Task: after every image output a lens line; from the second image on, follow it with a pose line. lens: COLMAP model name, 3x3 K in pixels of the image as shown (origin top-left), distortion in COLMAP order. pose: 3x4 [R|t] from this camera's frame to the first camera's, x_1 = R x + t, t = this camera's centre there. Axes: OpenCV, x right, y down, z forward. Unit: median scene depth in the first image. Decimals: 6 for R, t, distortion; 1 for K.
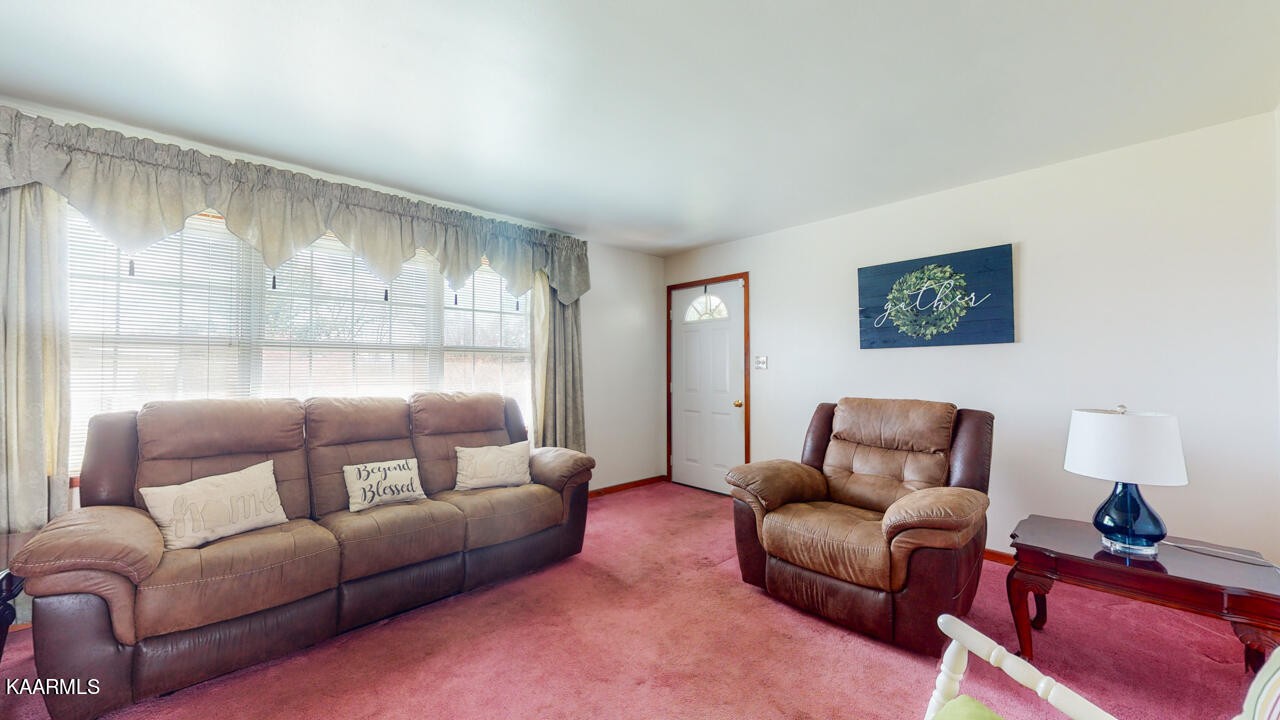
lens RADIAL K [[470.4, 0, 640.0], [0, 470.4, 360.0], [0, 0, 1]] dist [-0.000644, 0.000077]
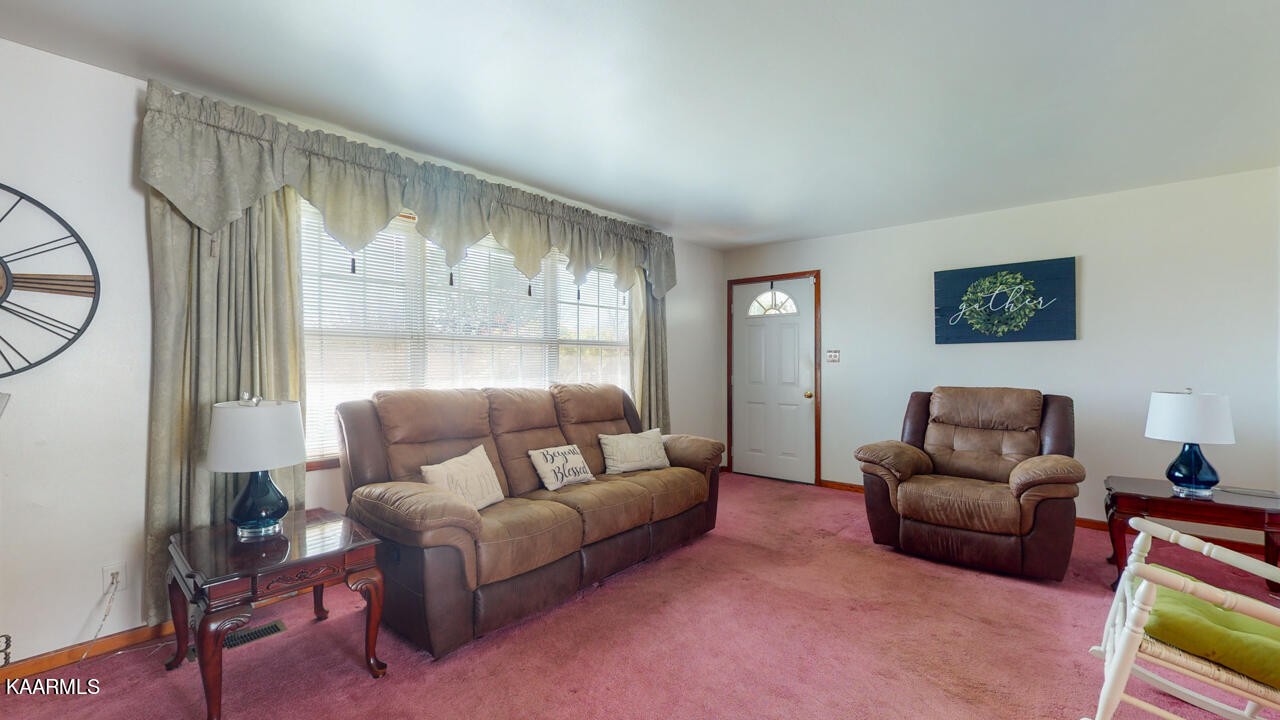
lens RADIAL K [[531.9, 0, 640.0], [0, 531.9, 360.0], [0, 0, 1]] dist [-0.001276, -0.000016]
pose [[0.993378, 0.001419, 0.114880, -0.456535], [-0.003035, 0.999899, 0.013898, -0.001097], [-0.114848, -0.014155, 0.993282, -0.214746]]
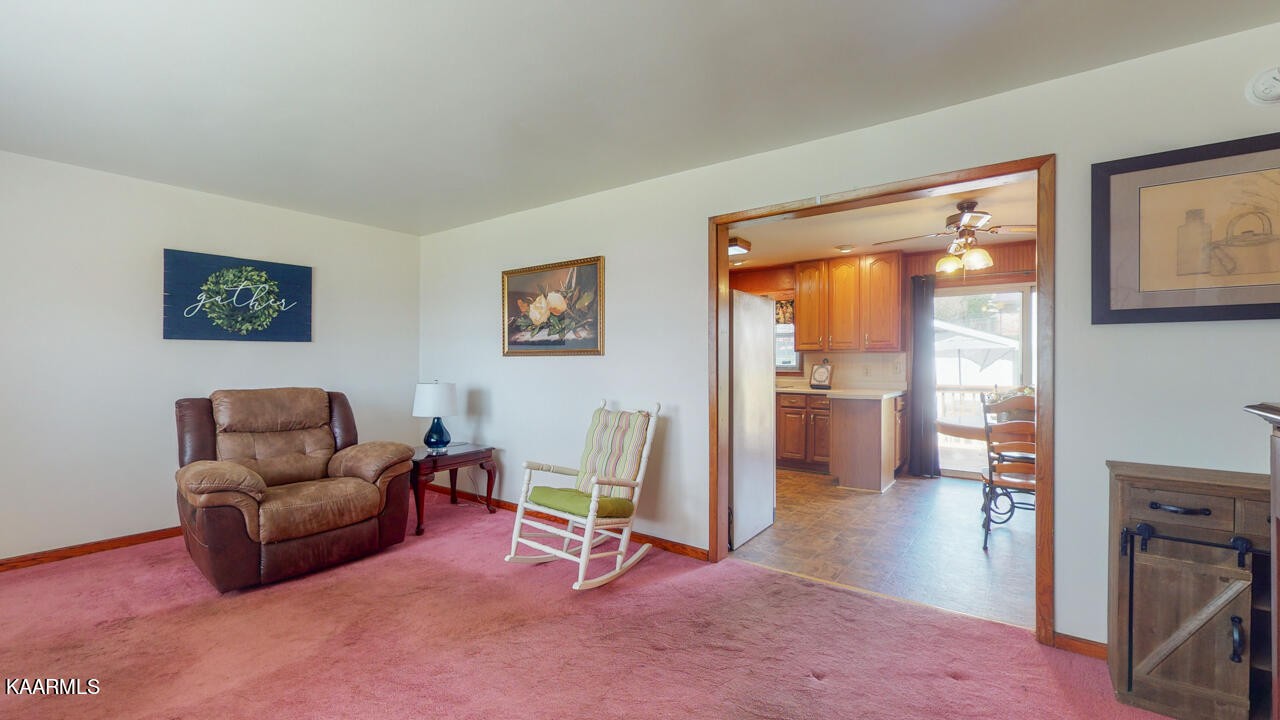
lens RADIAL K [[531.9, 0, 640.0], [0, 531.9, 360.0], [0, 0, 1]] dist [-0.001276, -0.000016]
pose [[-0.189441, 0.004255, 0.981883, -0.849157], [-0.022072, 0.999719, -0.008591, 0.006495], [-0.981644, -0.023299, -0.189294, 0.364543]]
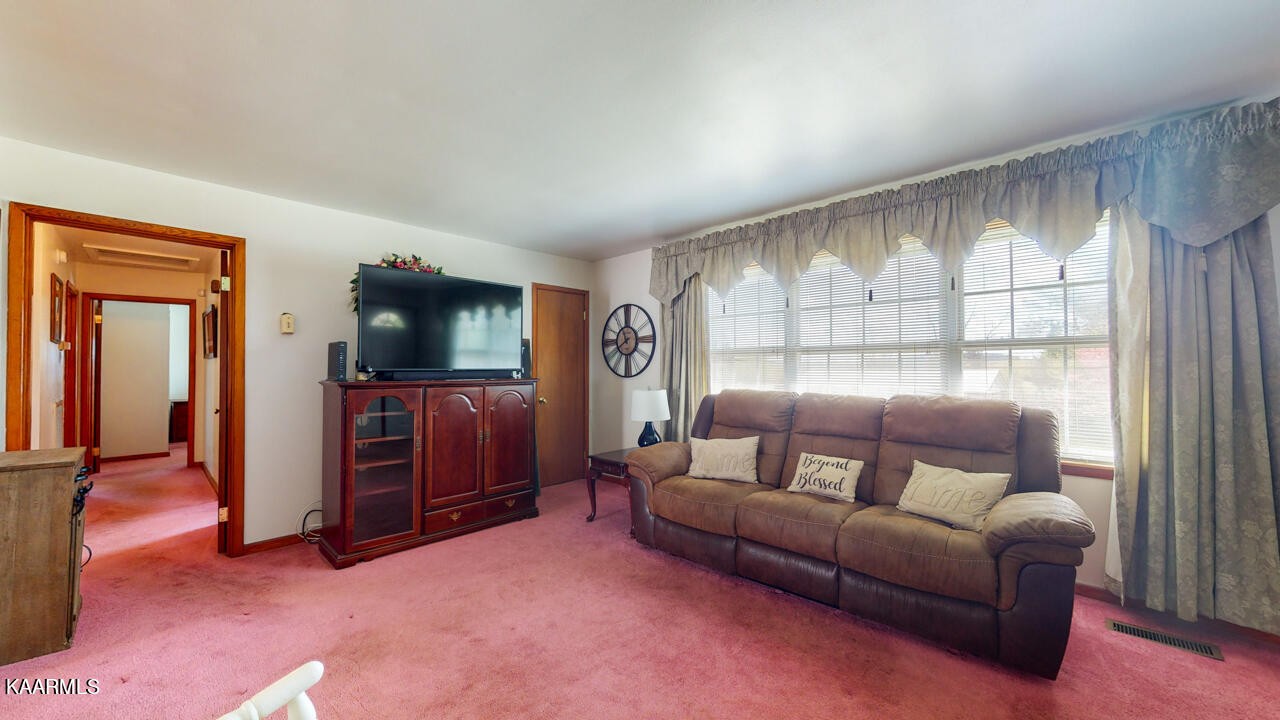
lens RADIAL K [[470.4, 0, 640.0], [0, 470.4, 360.0], [0, 0, 1]] dist [-0.000644, 0.000077]
pose [[0.059809, -0.021185, -0.997985, 0.451444], [0.017998, 0.999635, -0.020141, 0.011838], [0.998048, -0.016758, 0.060168, 0.471971]]
